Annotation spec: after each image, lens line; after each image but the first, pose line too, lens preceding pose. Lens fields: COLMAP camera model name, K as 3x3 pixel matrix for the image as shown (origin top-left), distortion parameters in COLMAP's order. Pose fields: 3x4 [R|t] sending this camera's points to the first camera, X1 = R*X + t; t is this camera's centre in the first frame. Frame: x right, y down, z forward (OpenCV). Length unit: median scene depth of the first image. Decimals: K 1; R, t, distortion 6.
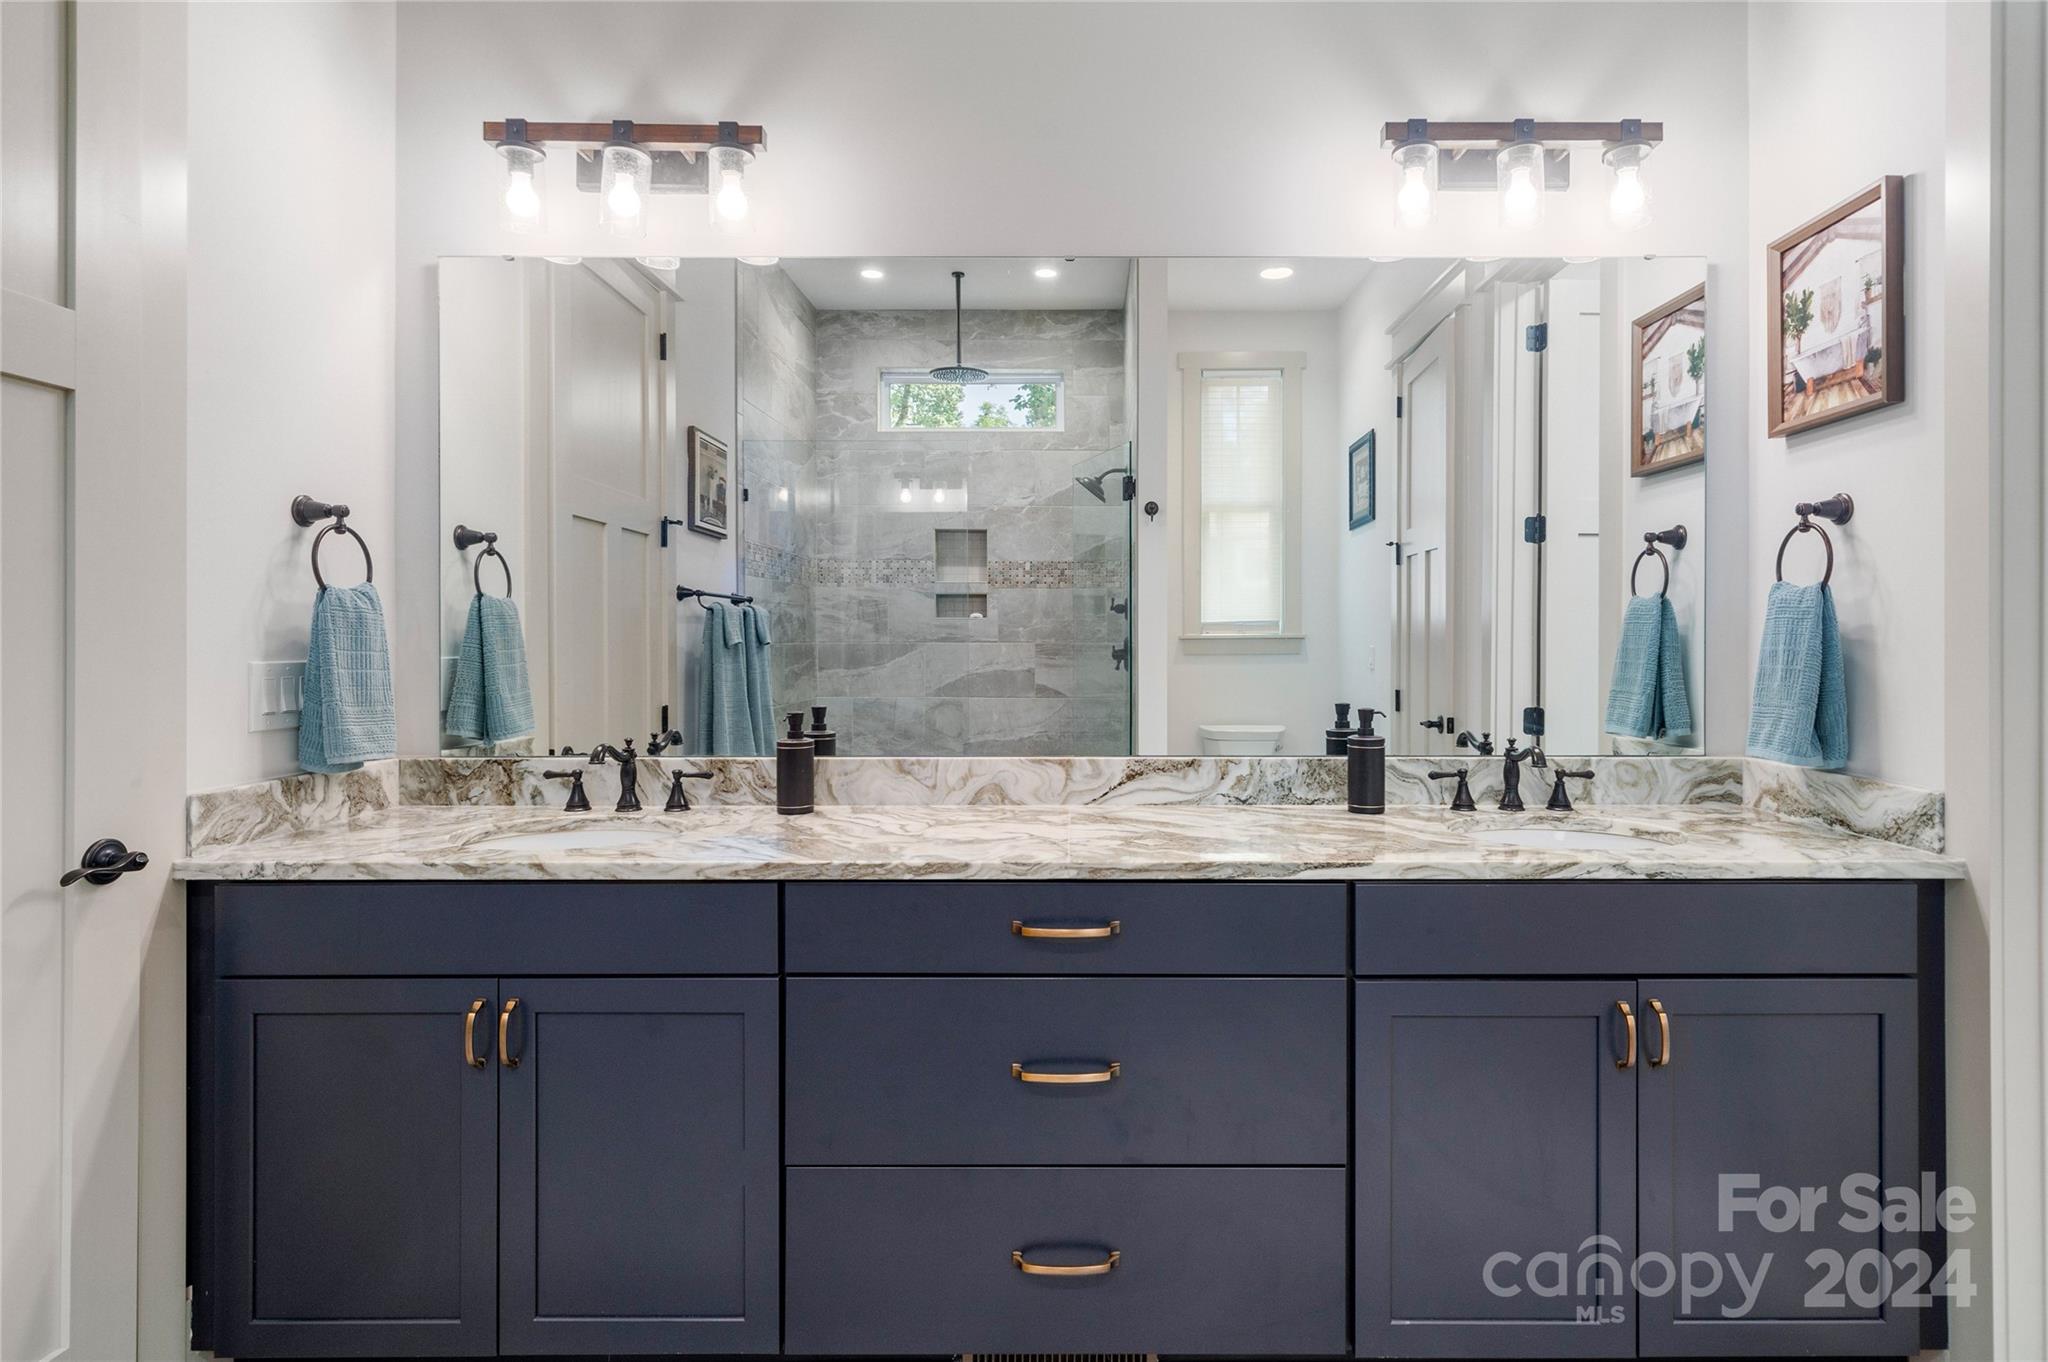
lens RADIAL K [[1075.6, 0, 1025.5], [0, 1075.6, 661.7], [0, 0, 1]] dist [0.007118, 0.001134]
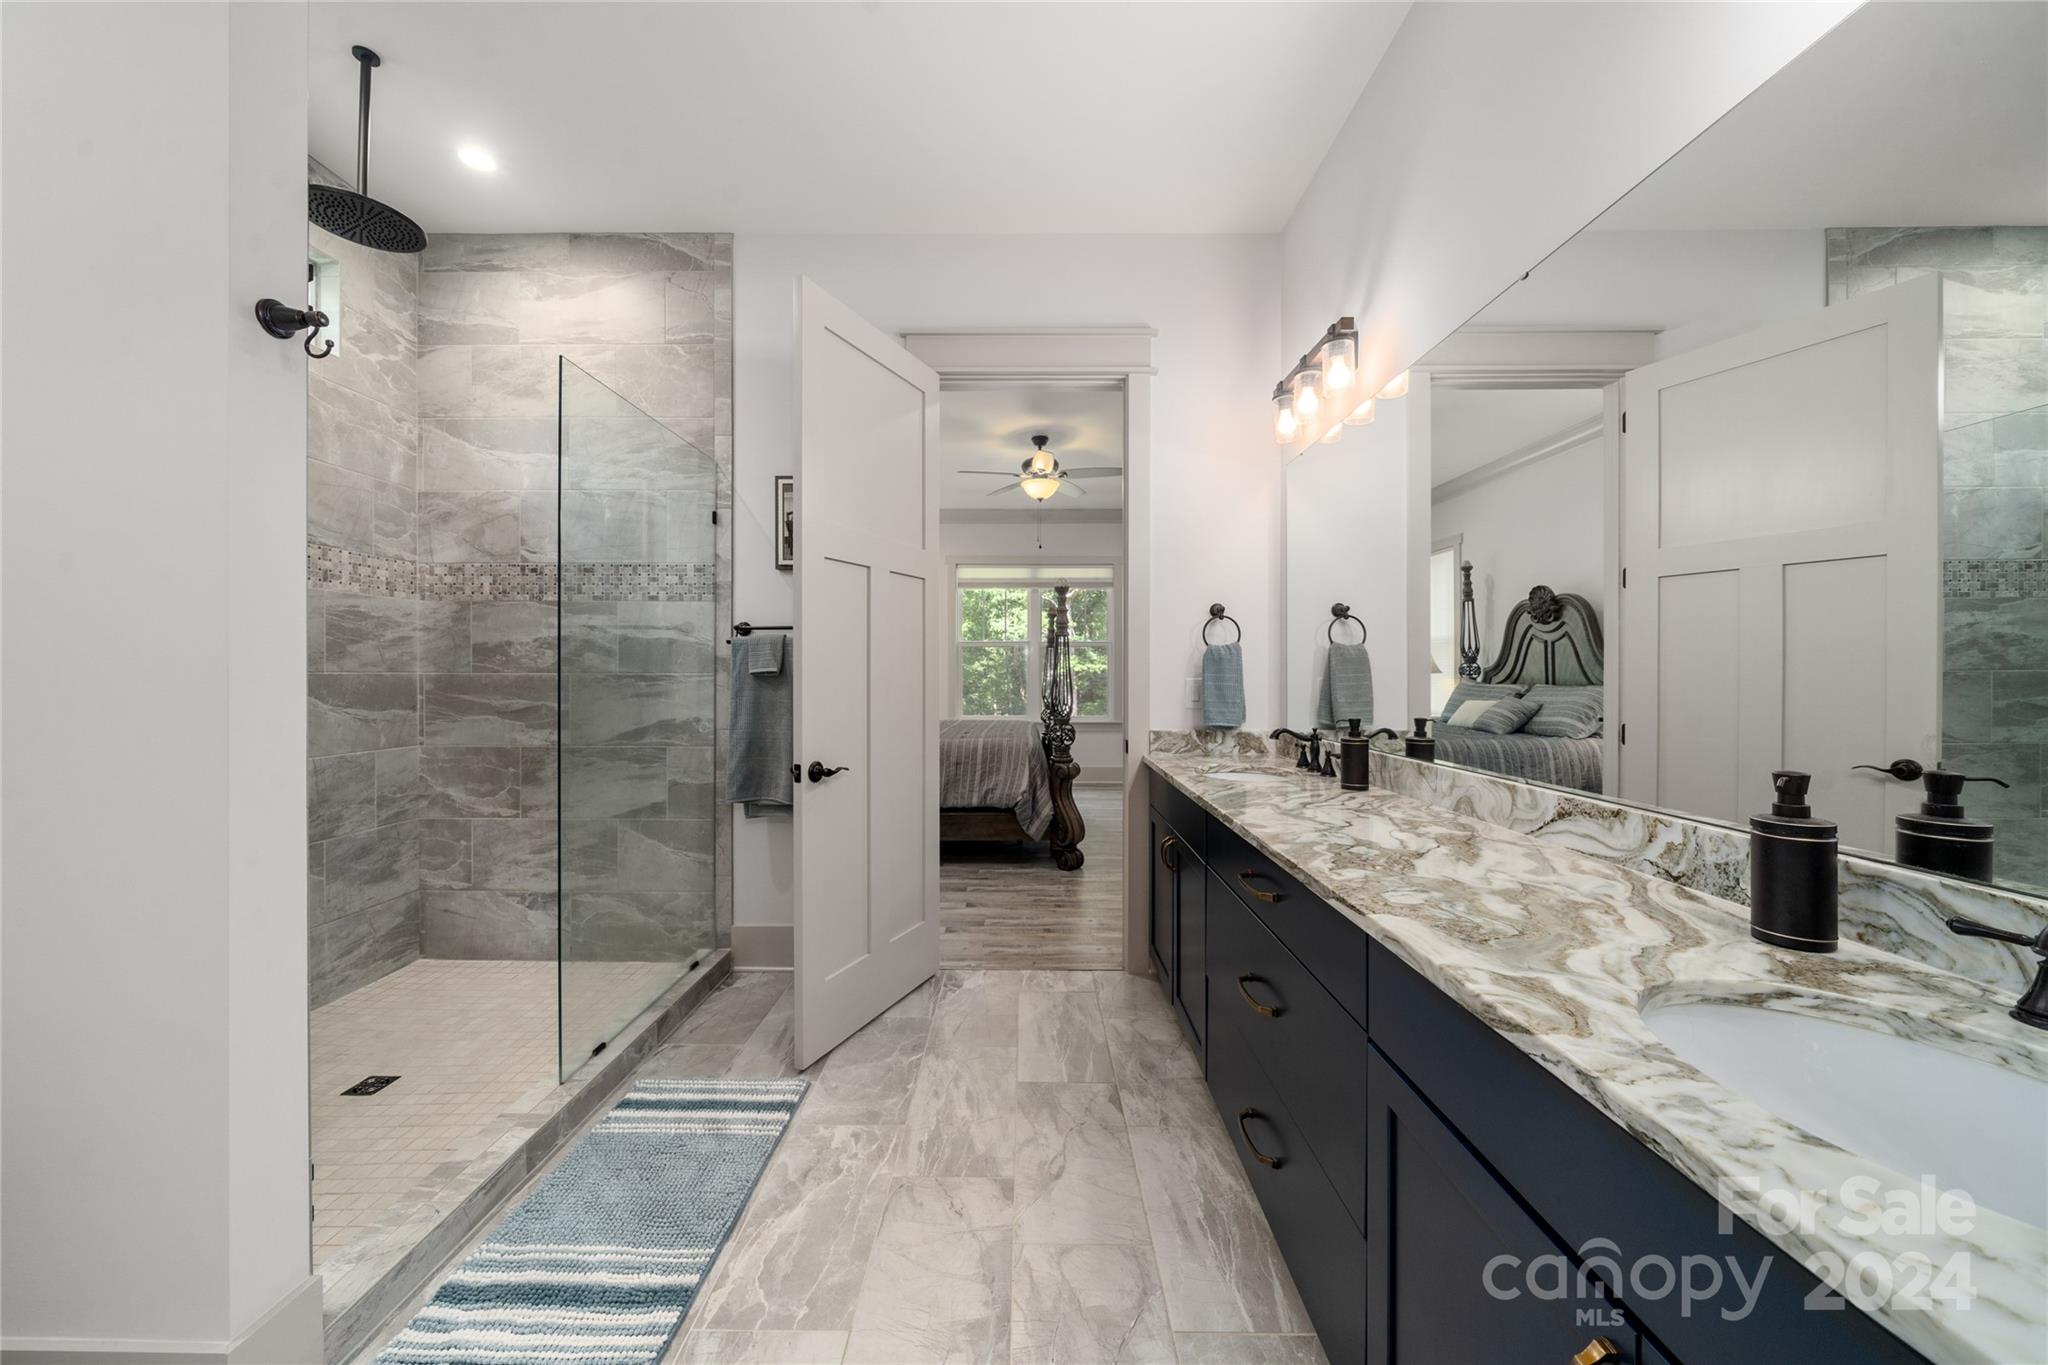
lens RADIAL K [[703.3, 0, 1014.5], [0, 703.3, 669.1], [0, 0, 1]] dist [-0.005731, -0.000127]
pose [[-0.011302, -0.003377, -0.999930, 0.735824], [-0.008110, 0.999962, -0.003285, -0.011010], [0.999903, 0.008072, -0.011329, 0.576976]]
